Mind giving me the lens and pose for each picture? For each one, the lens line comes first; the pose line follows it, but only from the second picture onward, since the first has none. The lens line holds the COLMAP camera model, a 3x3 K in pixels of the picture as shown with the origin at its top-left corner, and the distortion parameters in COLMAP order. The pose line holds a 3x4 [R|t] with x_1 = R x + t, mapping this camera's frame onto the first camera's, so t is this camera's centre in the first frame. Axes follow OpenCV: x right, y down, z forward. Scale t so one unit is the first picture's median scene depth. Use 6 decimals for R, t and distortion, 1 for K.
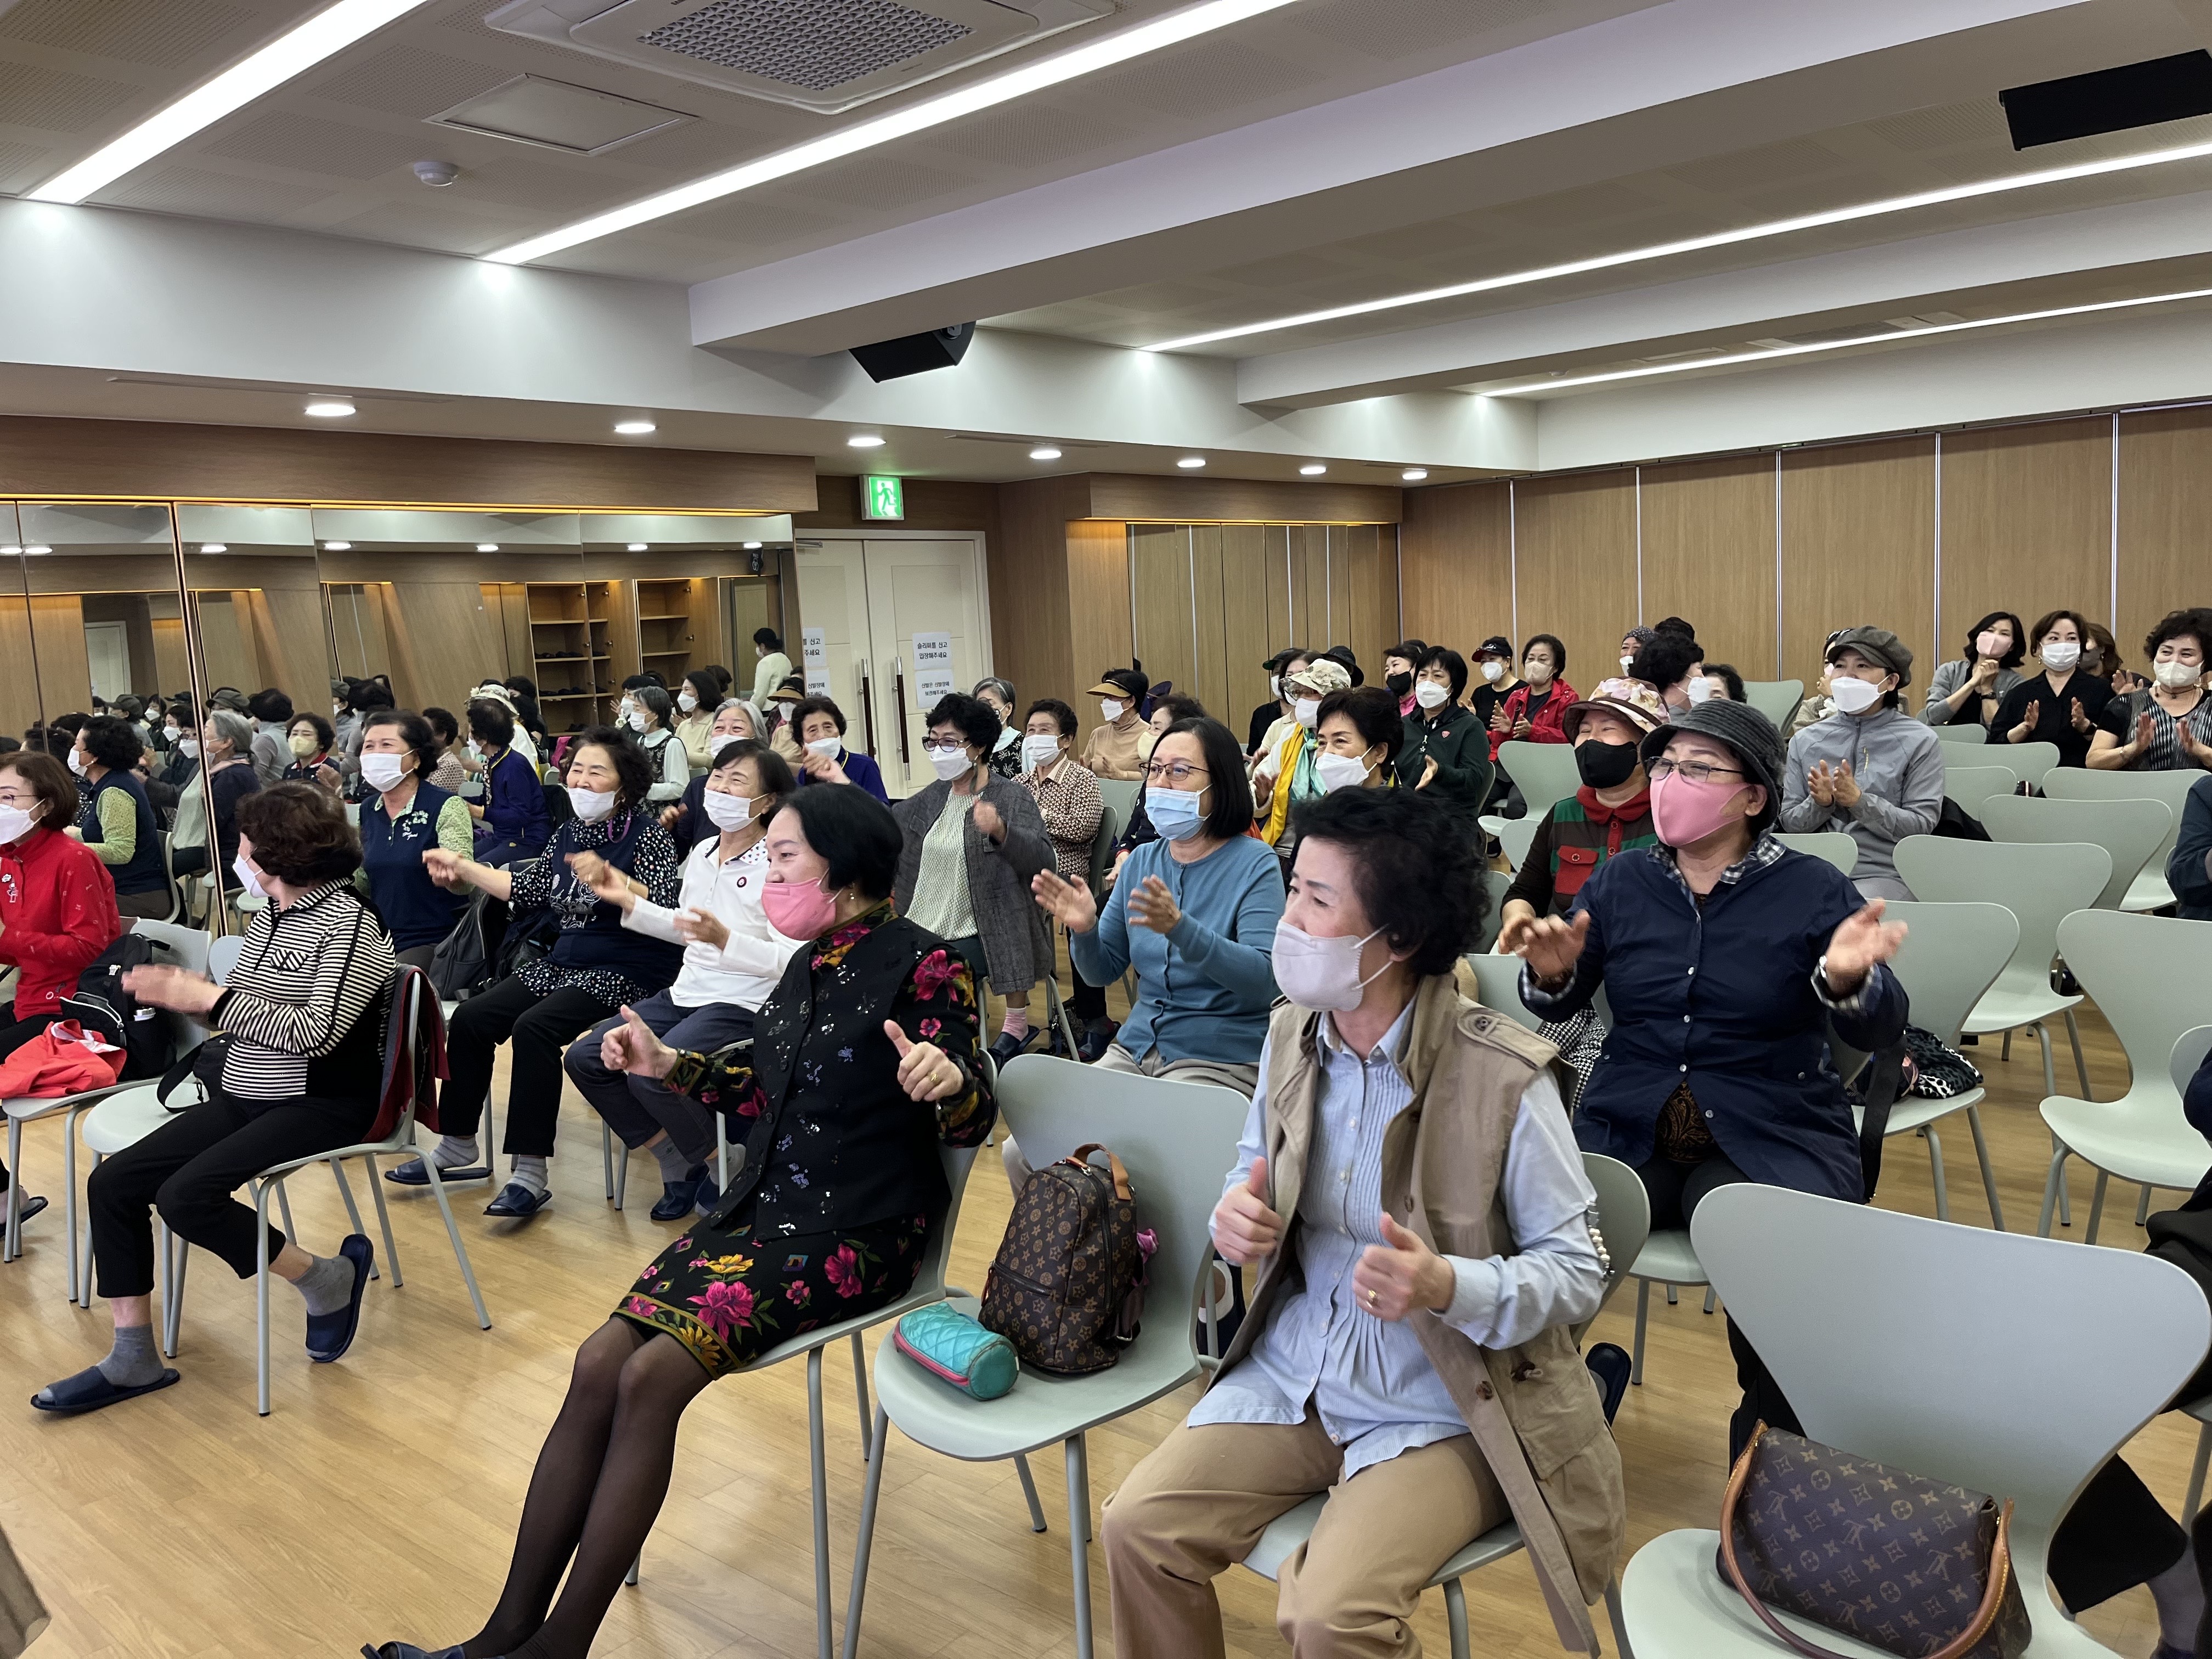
lens RADIAL K [[1645.0, 0, 1119.5], [0, 1645.0, 782.7], [0, 0, 1]] dist [0.048425, -0.001800]
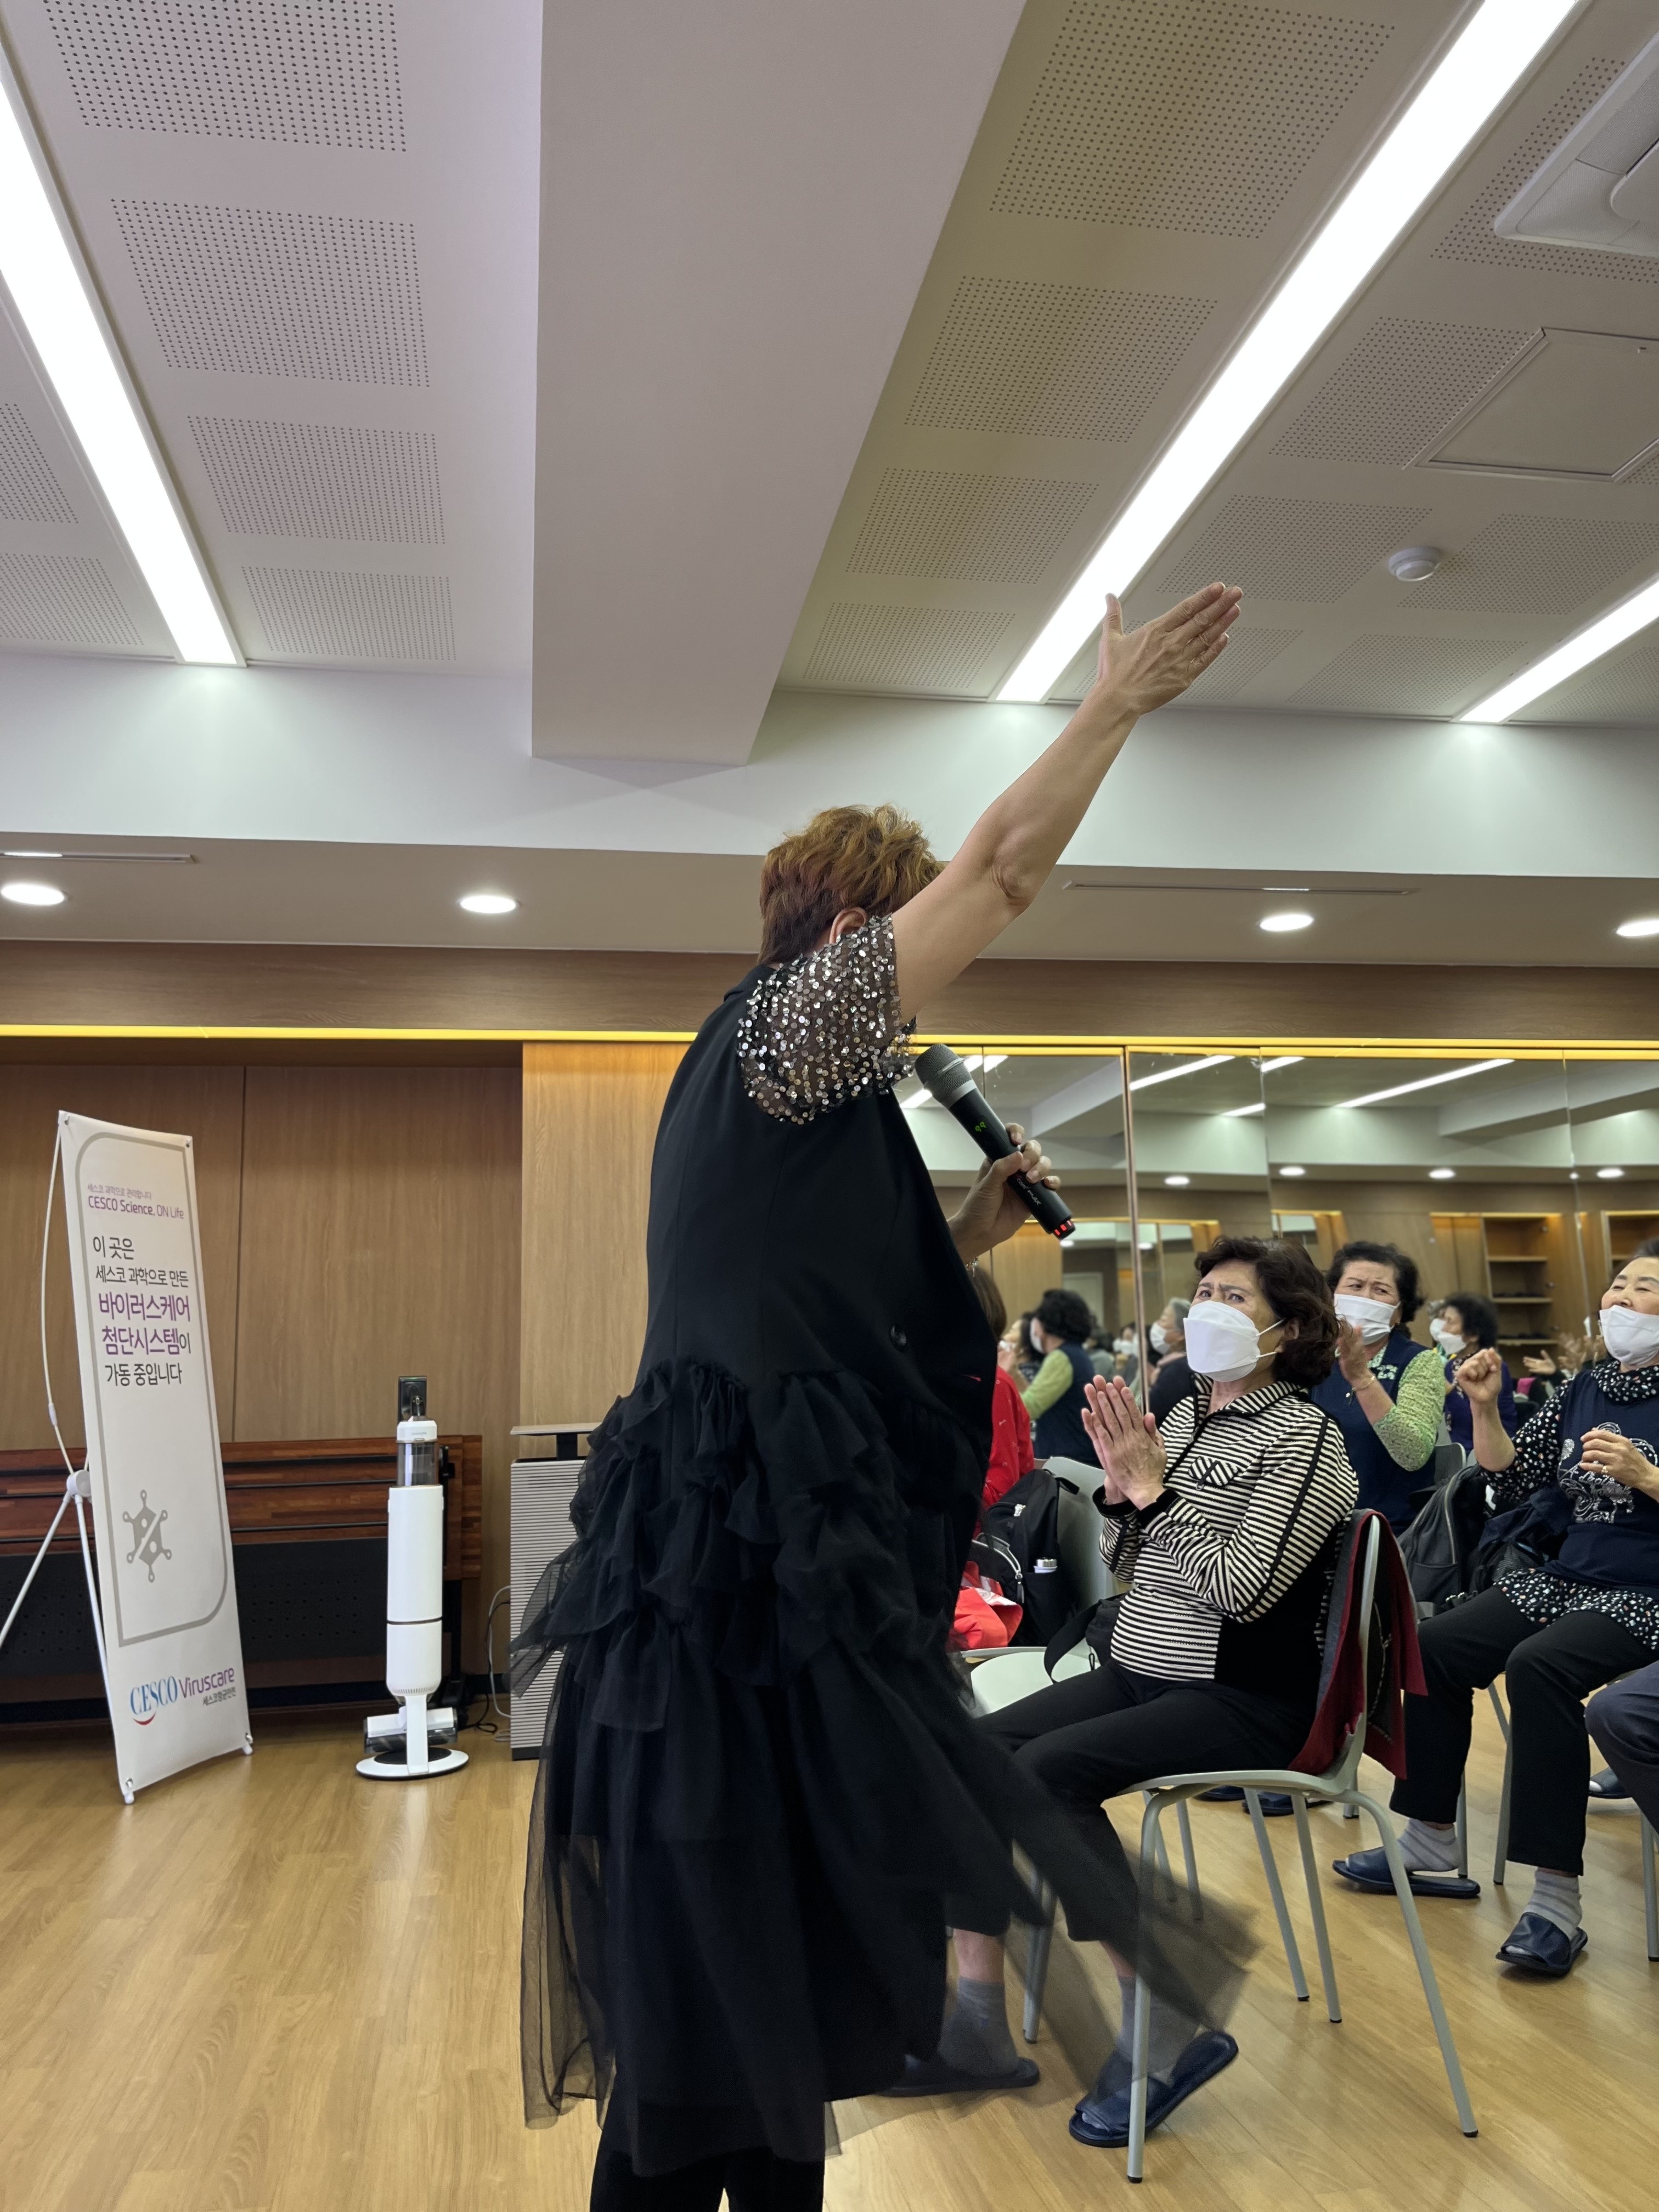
lens RADIAL K [[1738.7, 0, 888.1], [0, 1738.7, 1100.2], [0, 0, 1]] dist [-0.014986, -0.004848]
pose [[0.787491, -0.059033, -0.613493, -0.124048], [-0.075146, 0.978779, -0.190642, 0.084541], [0.611729, 0.196230, 0.766343, 0.280919]]
